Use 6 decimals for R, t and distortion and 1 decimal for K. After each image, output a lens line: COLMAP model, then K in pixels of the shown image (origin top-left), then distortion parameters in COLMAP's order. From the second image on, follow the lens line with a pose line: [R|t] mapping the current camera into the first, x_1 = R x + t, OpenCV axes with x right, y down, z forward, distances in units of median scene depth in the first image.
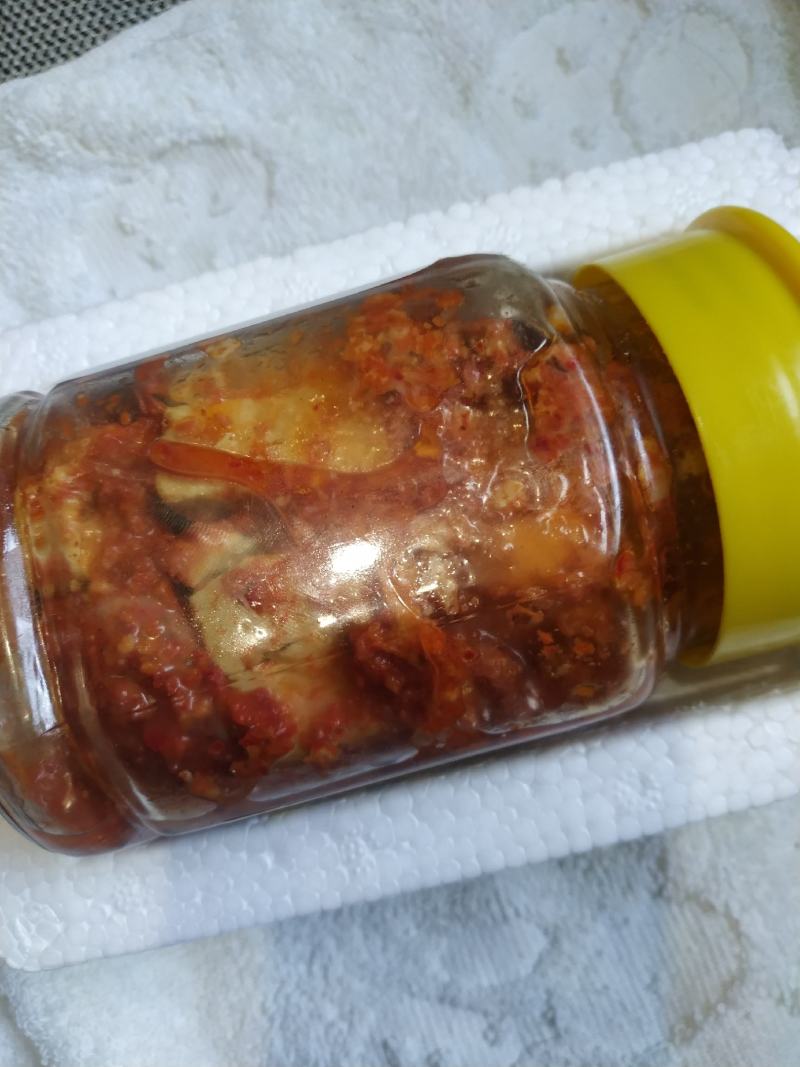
lens RADIAL K [[774.5, 0, 458.1], [0, 774.5, 550.5], [0, 0, 1]] dist [-0.077570, 0.019800]
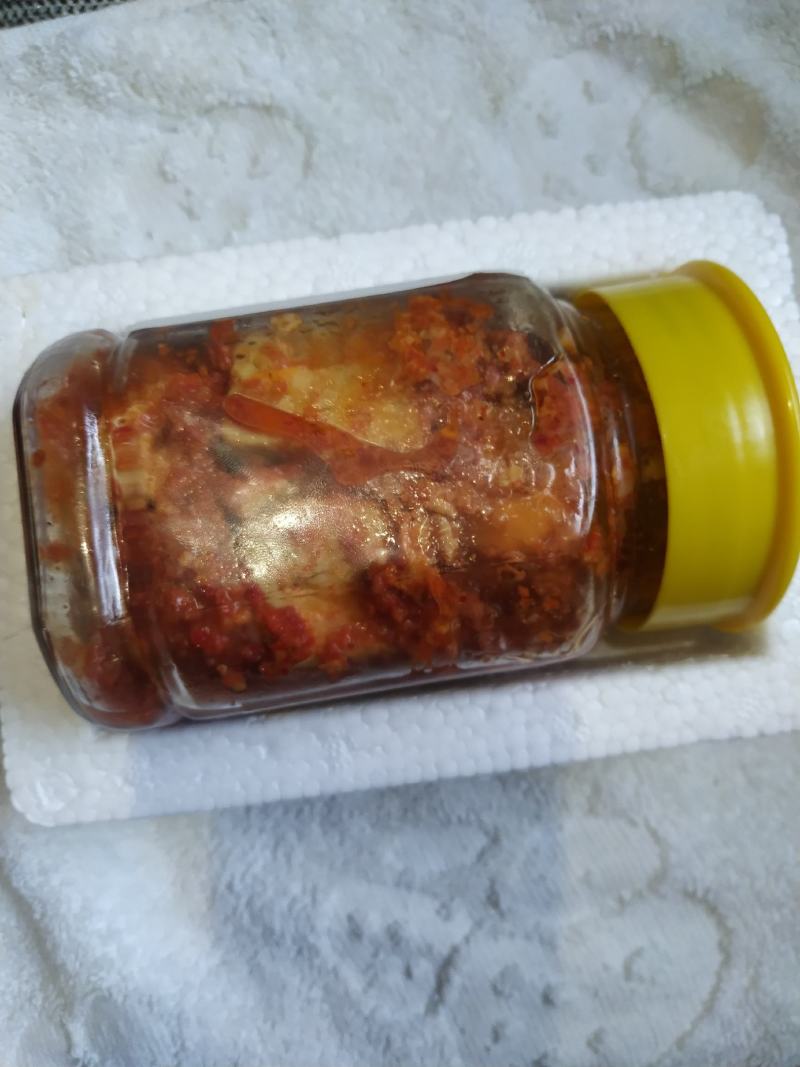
lens RADIAL K [[774.5, 0, 456.0], [0, 774.5, 571.1], [0, 0, 1]] dist [-0.077570, 0.019800]
pose [[0.988634, 0.118764, 0.092187, -0.094098], [-0.125547, 0.989499, 0.071624, 0.001081], [-0.082713, -0.082384, 0.993162, -0.201796]]
